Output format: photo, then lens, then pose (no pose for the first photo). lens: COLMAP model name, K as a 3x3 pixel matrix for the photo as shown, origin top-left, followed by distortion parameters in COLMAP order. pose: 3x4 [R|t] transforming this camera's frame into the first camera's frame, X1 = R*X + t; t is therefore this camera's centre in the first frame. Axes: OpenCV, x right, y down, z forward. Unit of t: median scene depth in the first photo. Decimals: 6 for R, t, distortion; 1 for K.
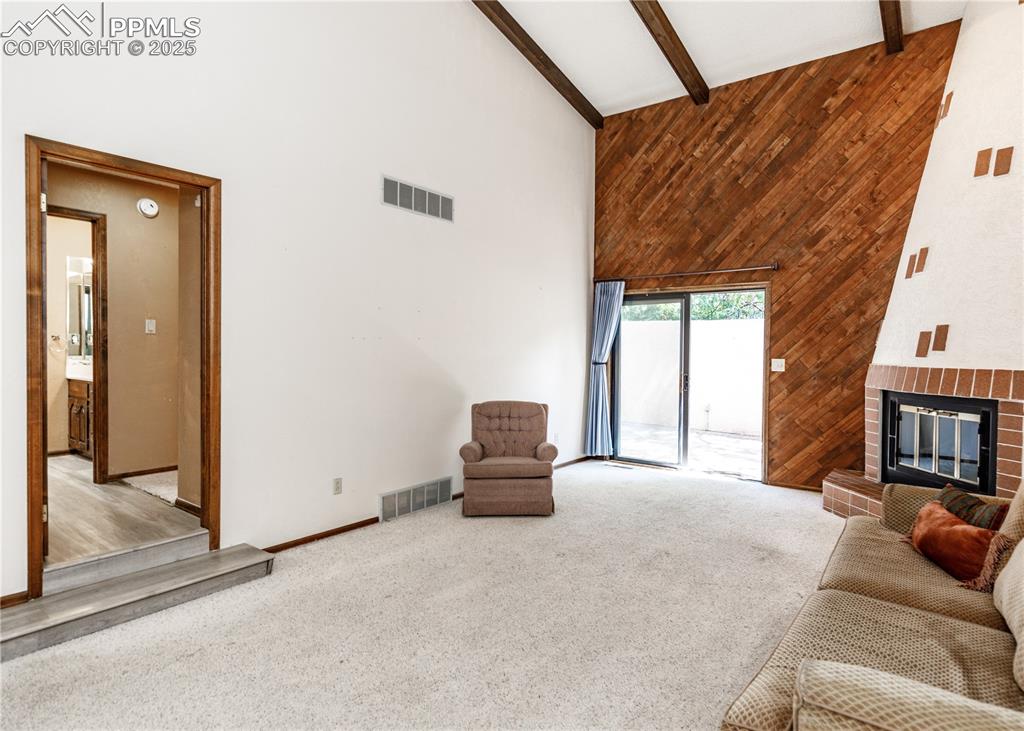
lens RADIAL K [[551.5, 0, 539.8], [0, 551.5, 362.9], [0, 0, 1]] dist [0.006760, -0.000613]
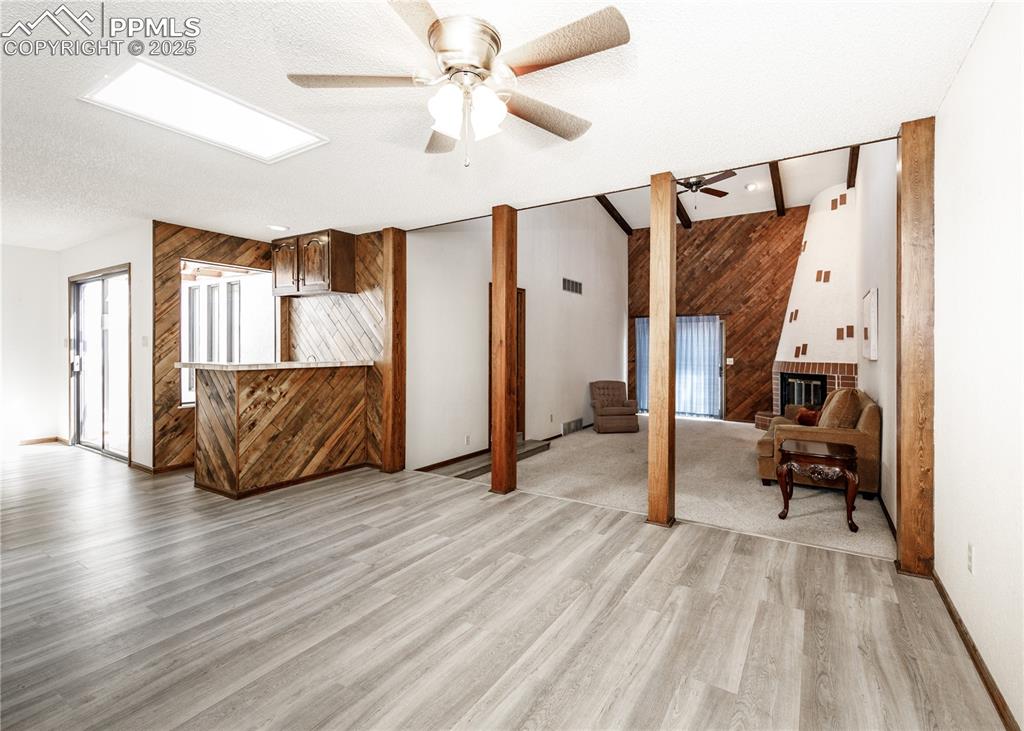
lens RADIAL K [[460.3, 0, 535.7], [0, 460.3, 348.4], [0, 0, 1]] dist [0.009607, -0.001437]
pose [[0.995911, -0.009646, 0.089827, -0.454481], [0.011849, 0.999641, -0.024019, -0.011805], [-0.089563, 0.024985, 0.995668, -0.657205]]
